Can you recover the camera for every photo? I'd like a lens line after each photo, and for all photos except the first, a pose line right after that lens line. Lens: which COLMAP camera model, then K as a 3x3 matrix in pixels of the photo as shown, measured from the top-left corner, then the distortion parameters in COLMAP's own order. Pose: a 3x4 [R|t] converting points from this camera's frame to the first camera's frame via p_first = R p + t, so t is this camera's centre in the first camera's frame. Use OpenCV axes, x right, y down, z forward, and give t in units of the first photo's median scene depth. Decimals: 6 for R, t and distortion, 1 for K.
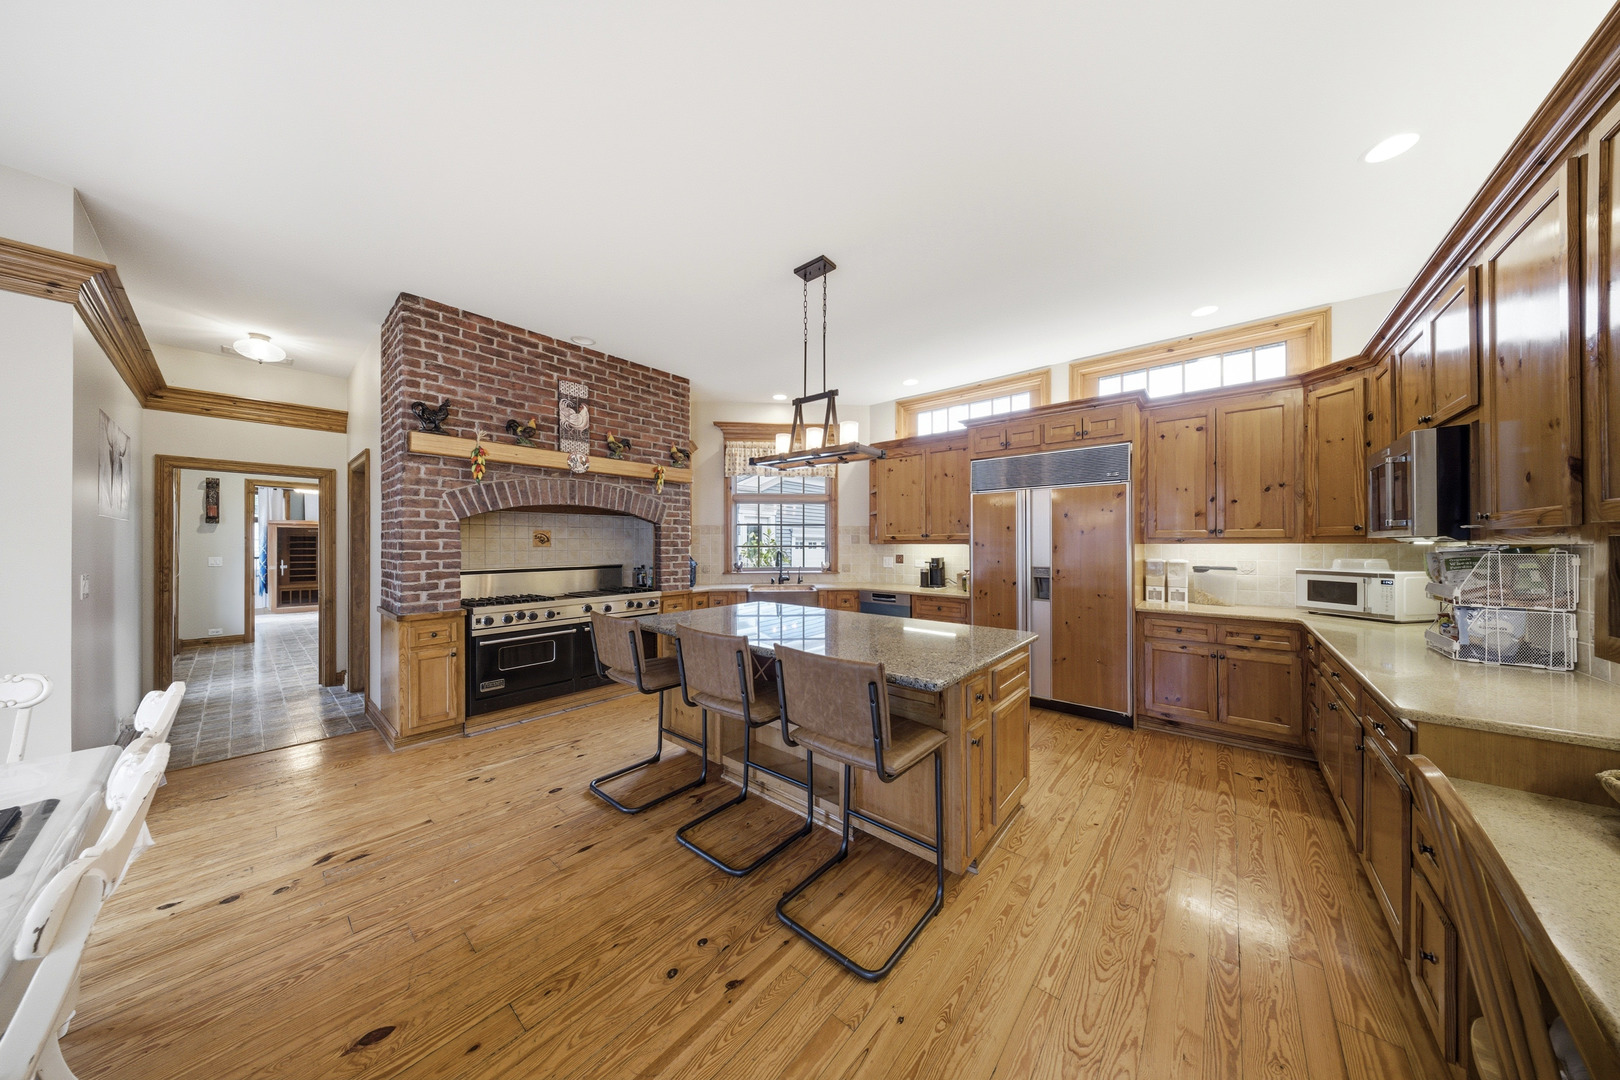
lens RADIAL K [[489.1, 0, 810.0], [0, 489.1, 540.0], [0, 0, 1]] dist [-0.000317, -0.000018]
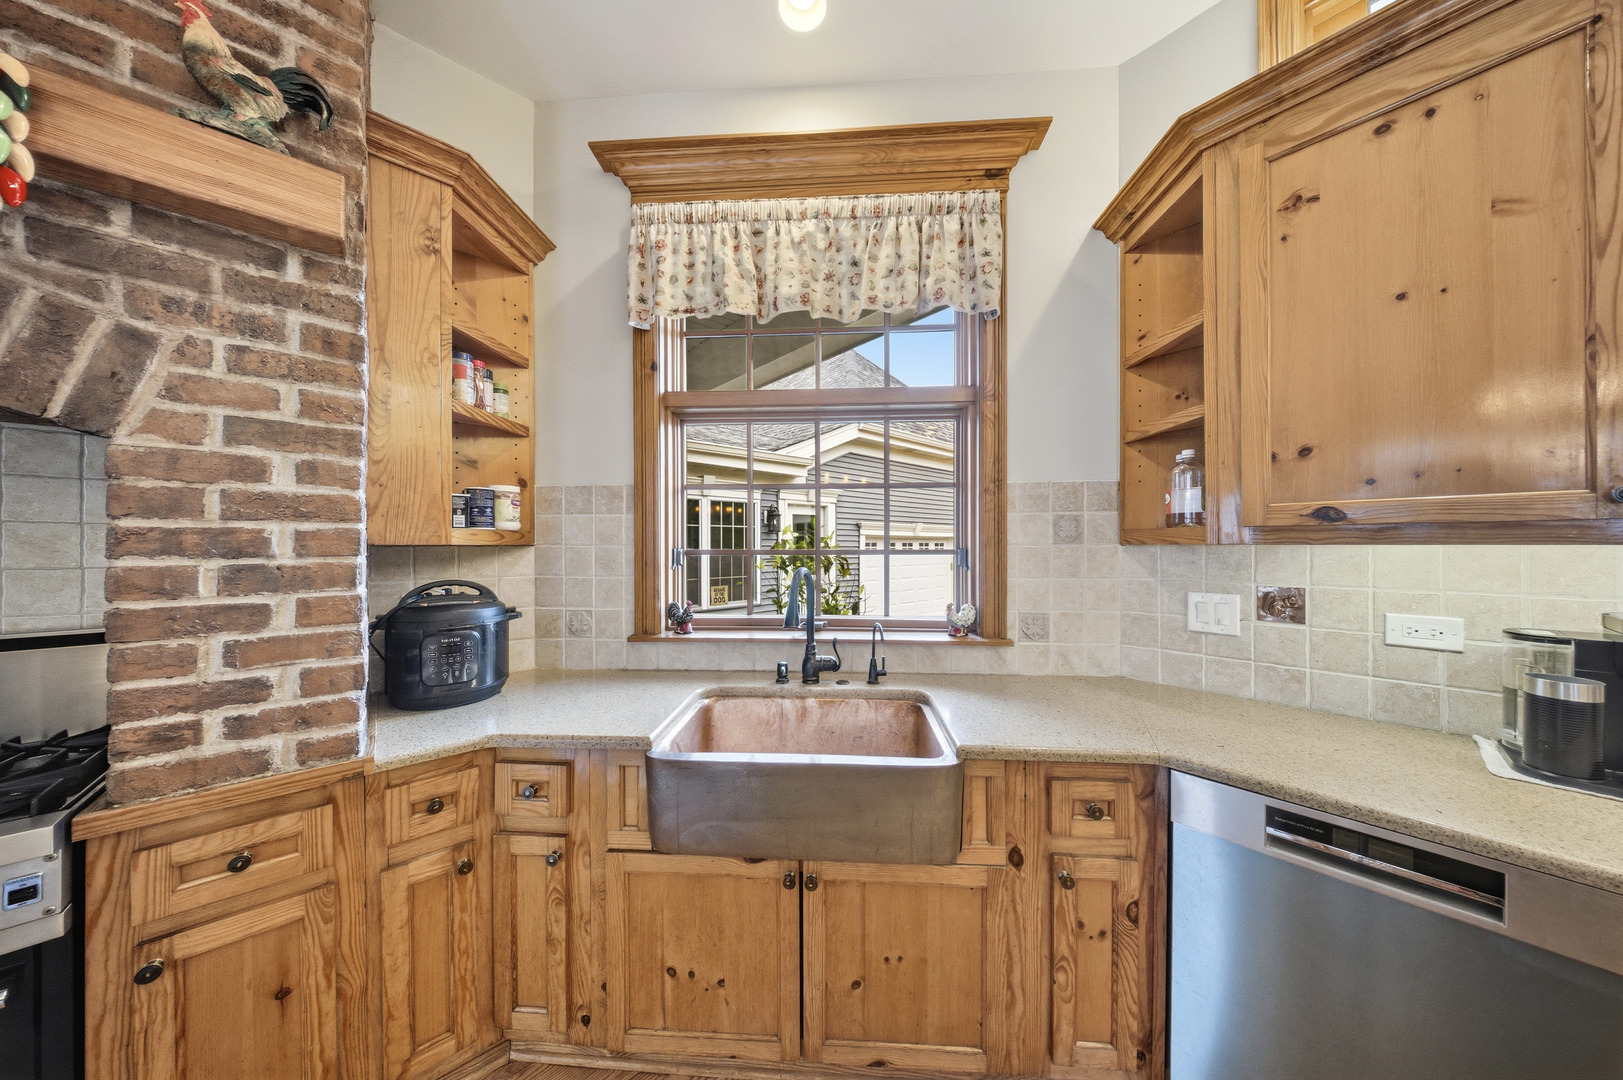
lens RADIAL K [[490.0, 0, 811.5], [0, 490.0, 540.0], [0, 0, 1]] dist [-0.000317, -0.000018]
pose [[0.989946, -0.002112, -0.141430, -0.017593], [0.001370, 0.999985, -0.005338, 0.007069], [0.141439, 0.005090, 0.989934, 0.703449]]
